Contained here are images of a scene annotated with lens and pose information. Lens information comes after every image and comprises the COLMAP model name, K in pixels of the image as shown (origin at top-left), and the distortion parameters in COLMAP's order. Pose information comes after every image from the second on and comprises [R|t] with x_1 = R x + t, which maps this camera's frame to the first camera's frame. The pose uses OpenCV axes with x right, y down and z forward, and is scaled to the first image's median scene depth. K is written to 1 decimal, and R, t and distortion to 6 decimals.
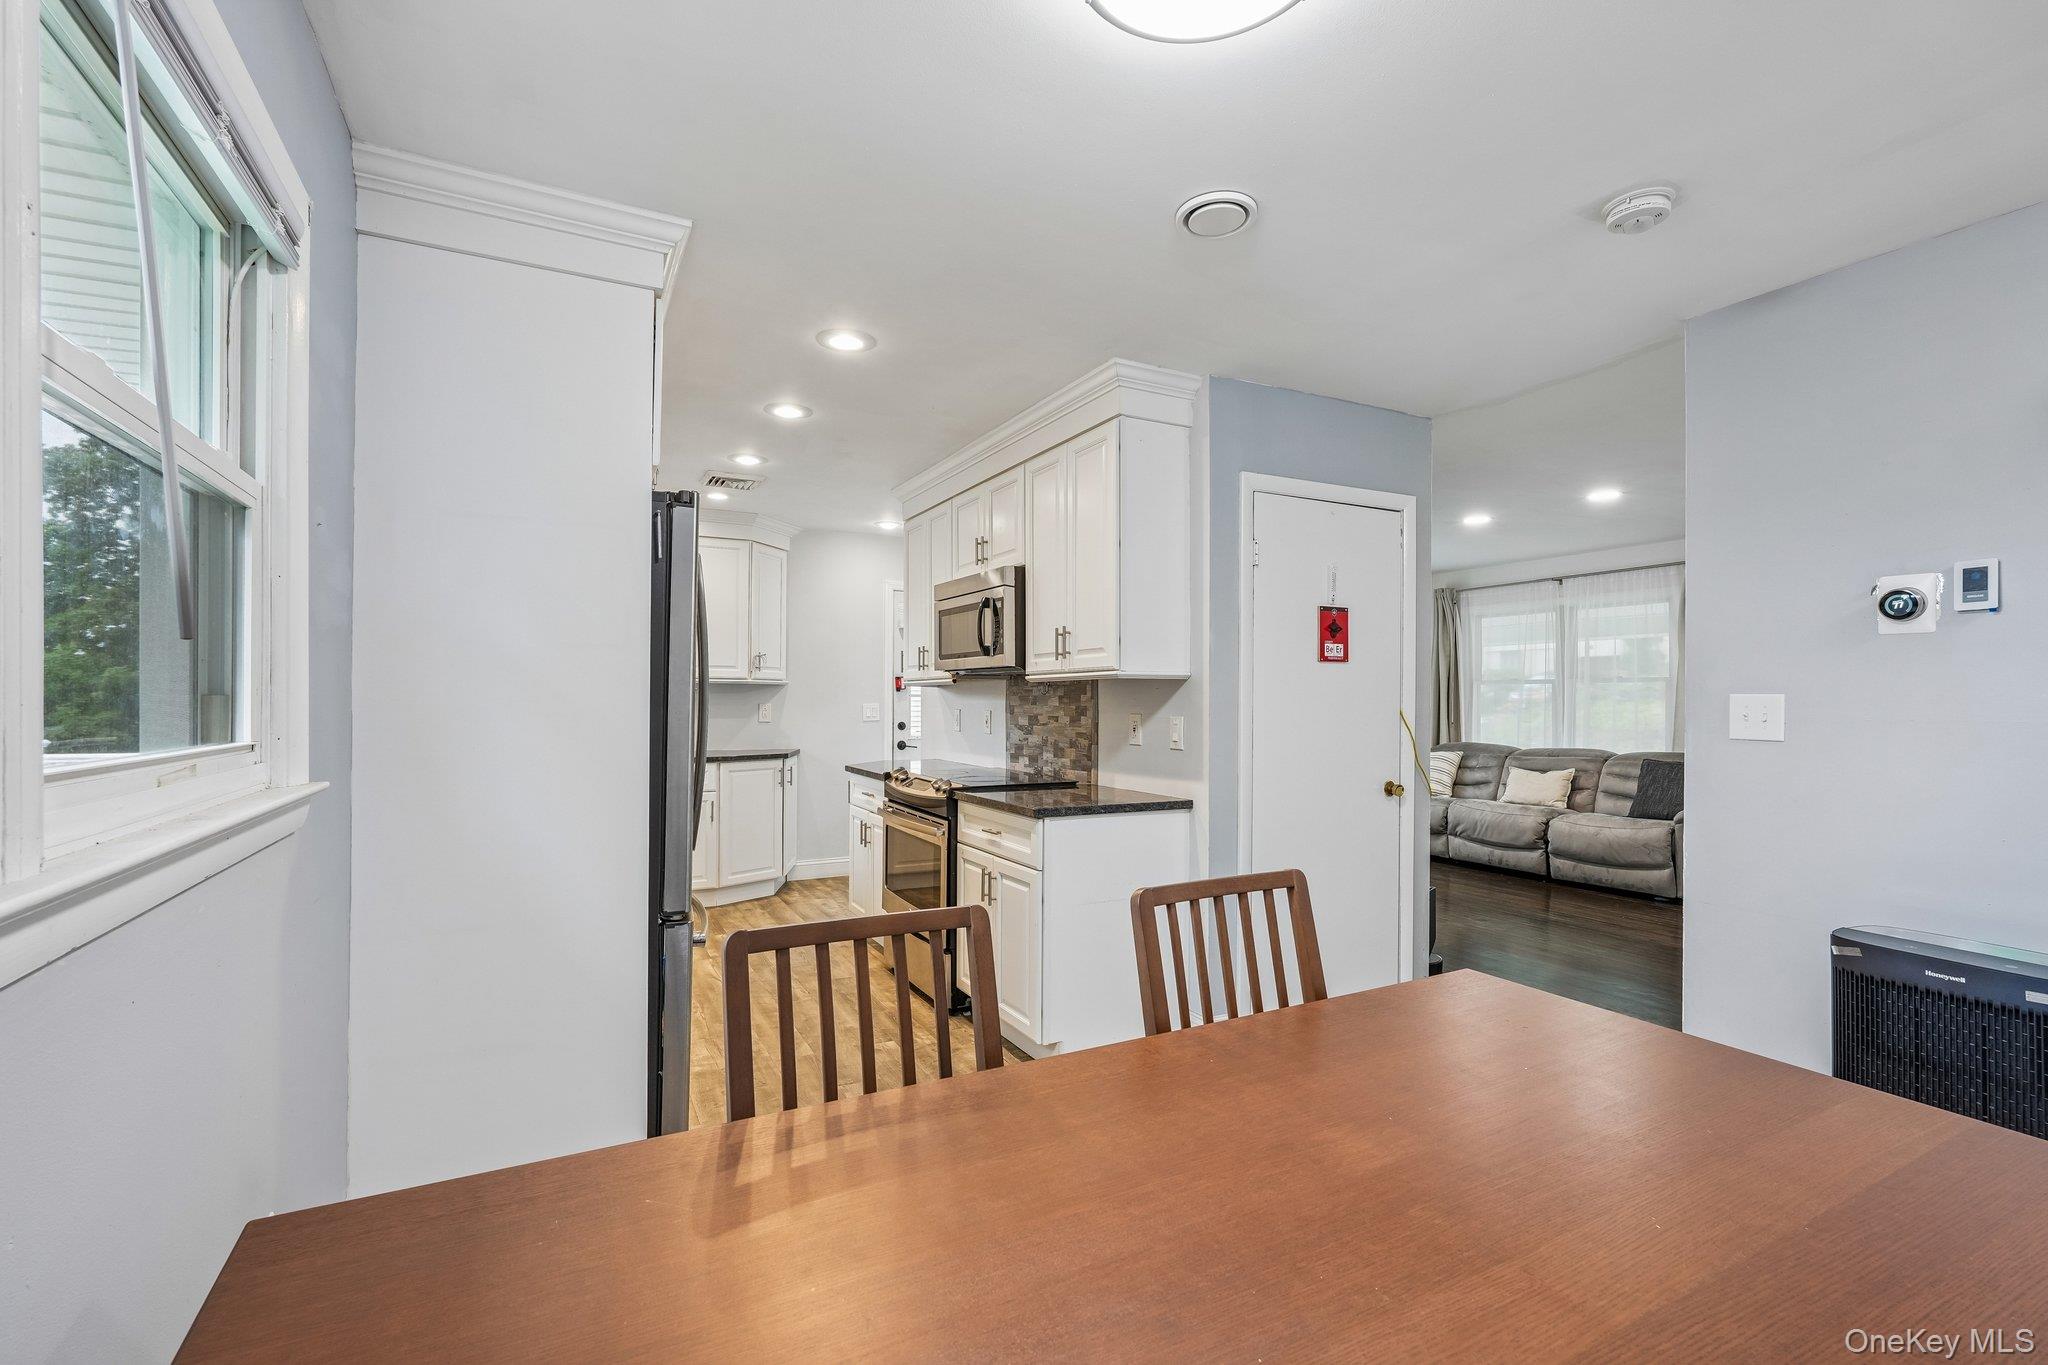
lens RADIAL K [[896.7, 0, 1014.2], [0, 896.7, 692.8], [0, 0, 1]] dist [-0.015471, 0.008841]
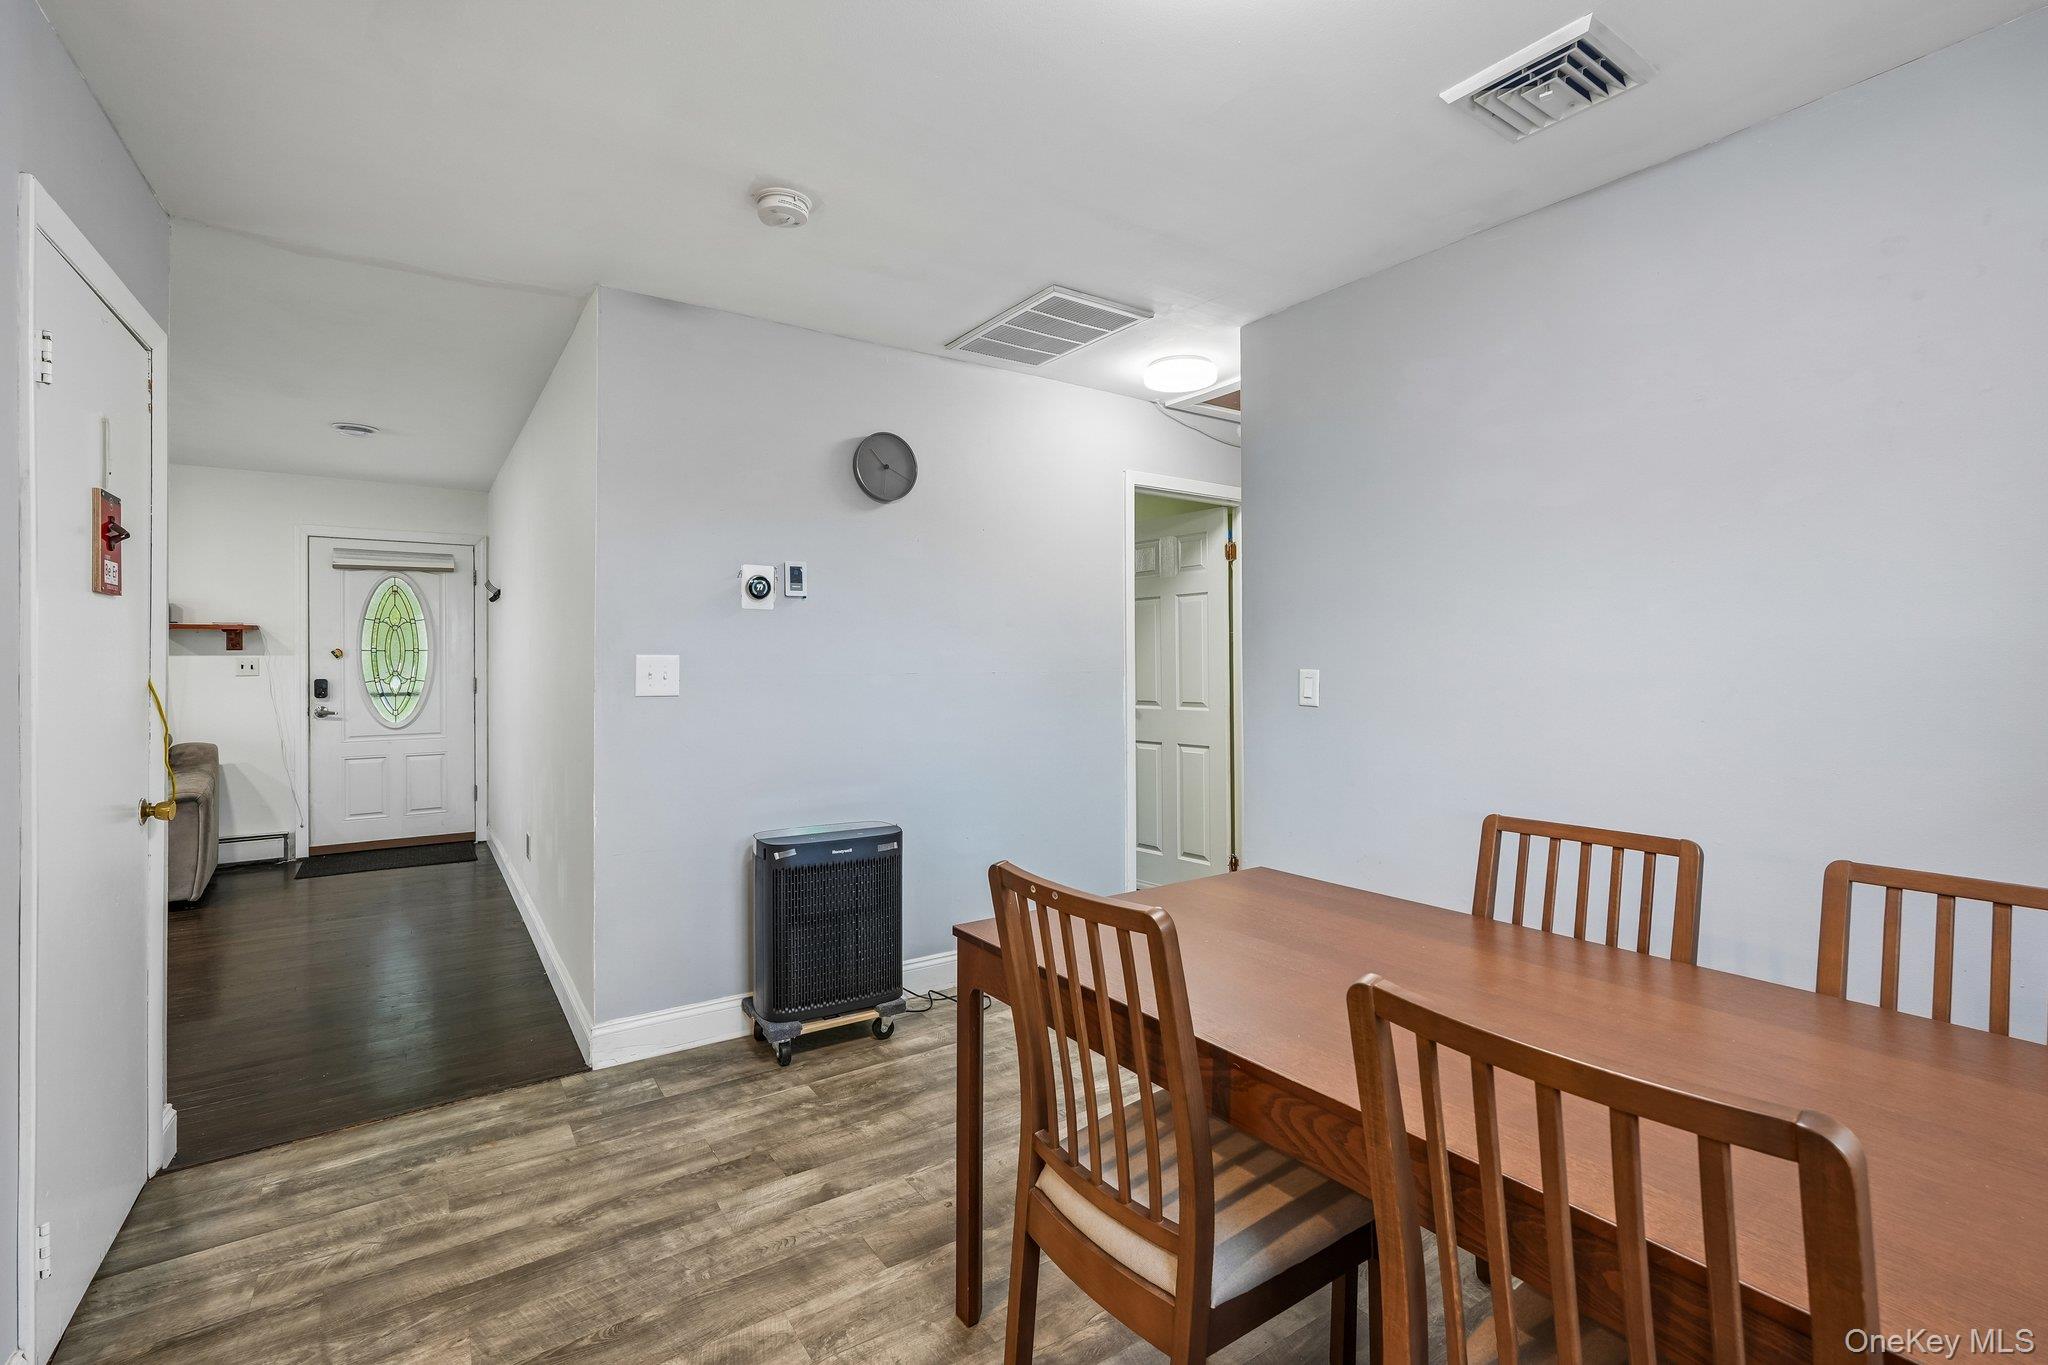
lens RADIAL K [[896.7, 0, 1027.7], [0, 896.7, 663.6], [0, 0, 1]] dist [-0.015471, 0.008841]
pose [[-0.123474, -0.009198, 0.992305, -0.236692], [-0.004497, 0.999952, 0.008709, 0.000647], [-0.992338, -0.003387, -0.123509, 0.478503]]
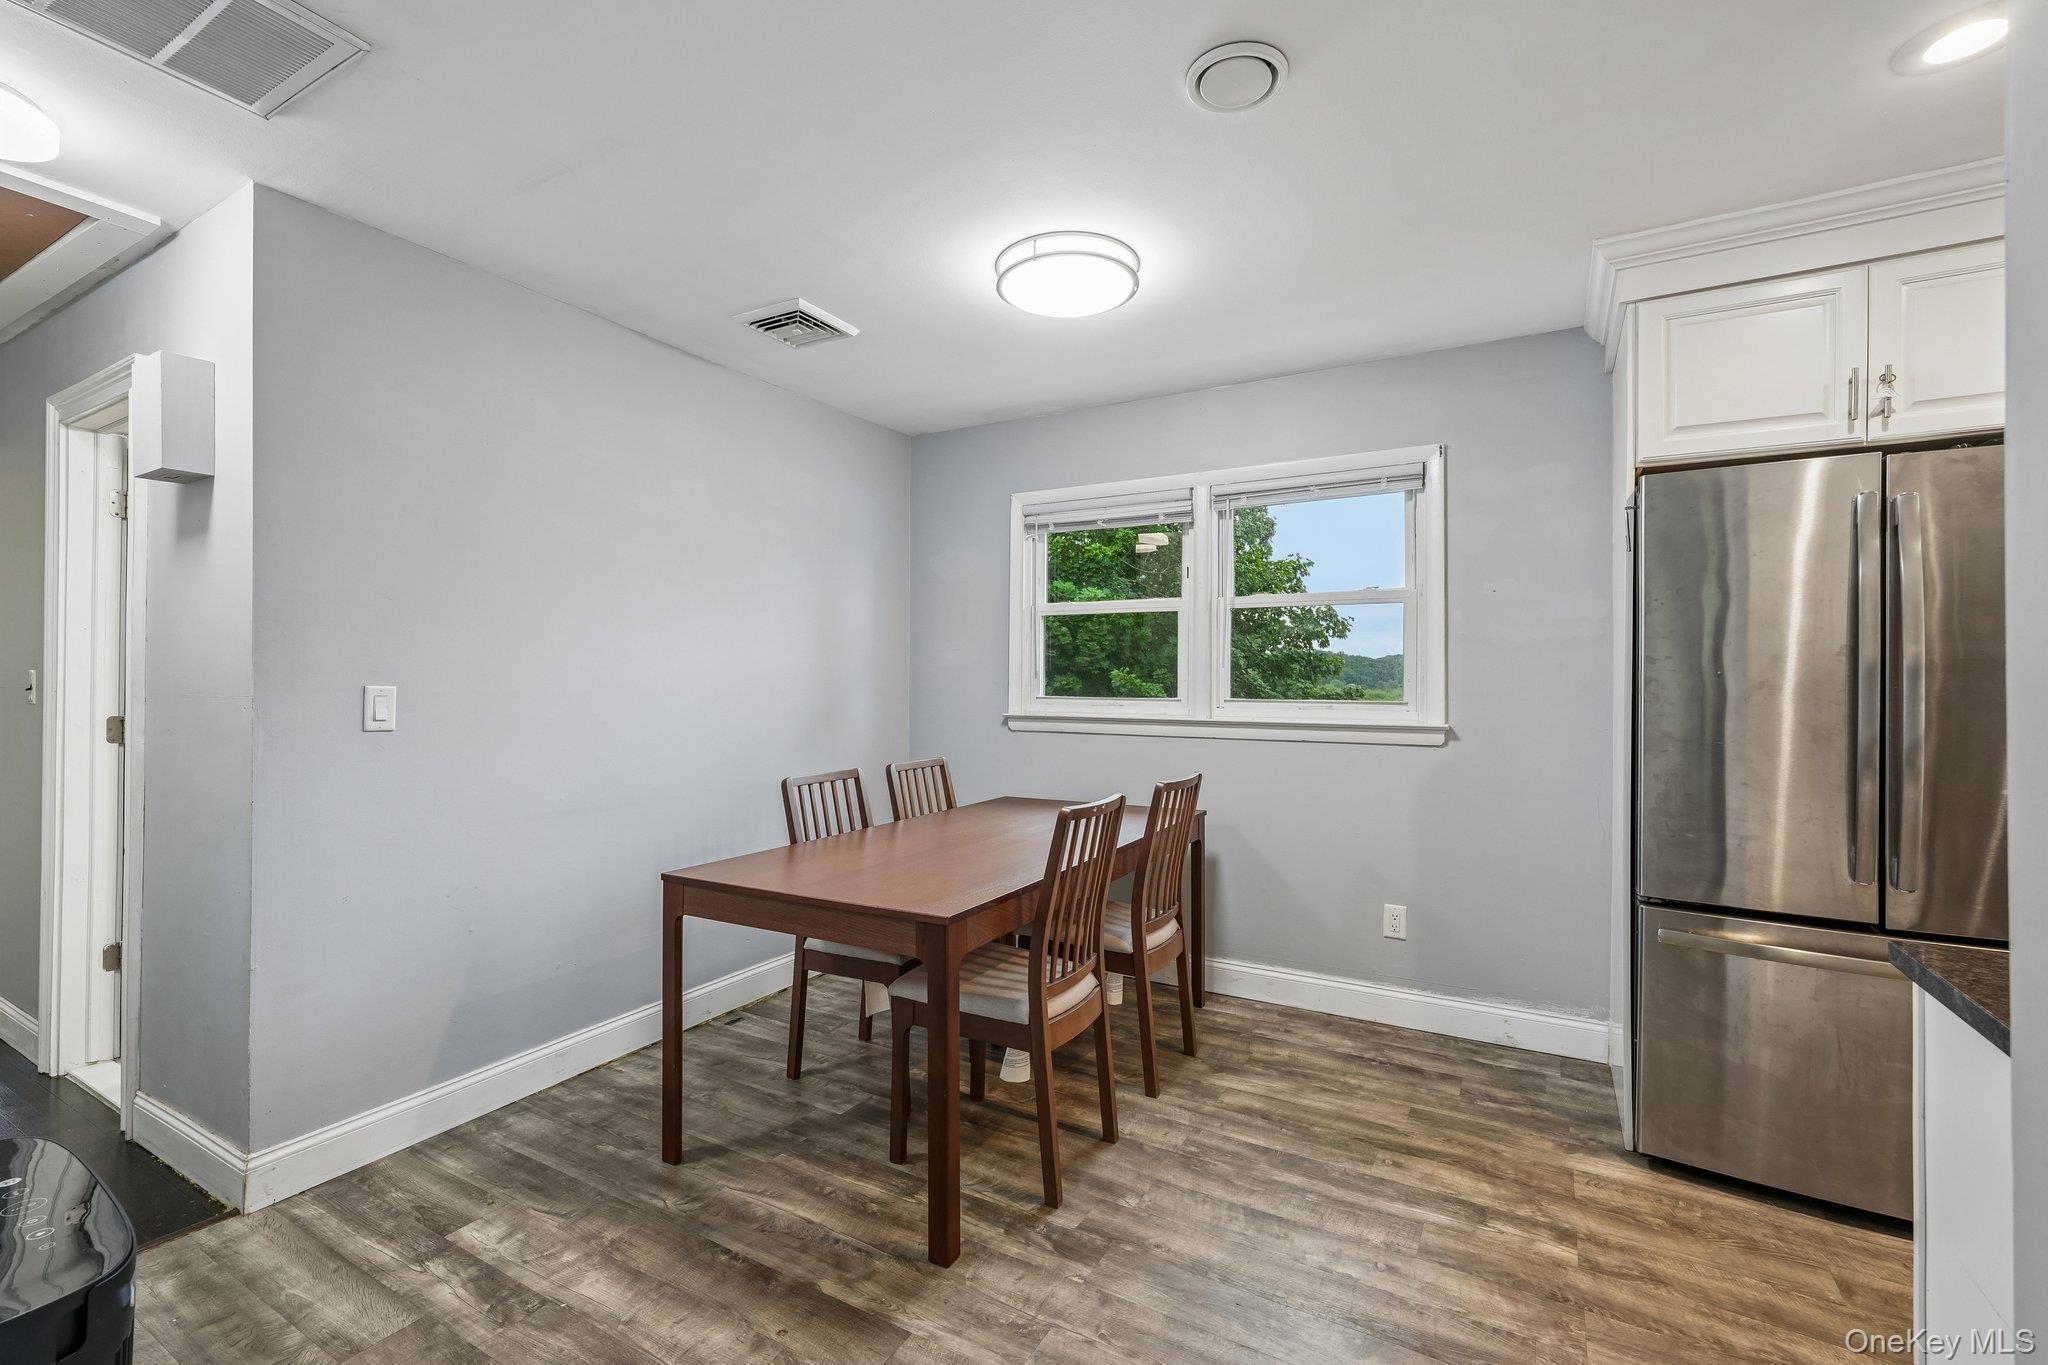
lens RADIAL K [[896.7, 0, 1016.8], [0, 896.7, 676.0], [0, 0, 1]] dist [-0.015471, 0.008841]
pose [[-0.844426, -0.013343, -0.535506, 0.481918], [-0.006138, 0.999865, -0.015234, 0.012141], [0.535637, -0.009577, -0.844394, 0.920112]]
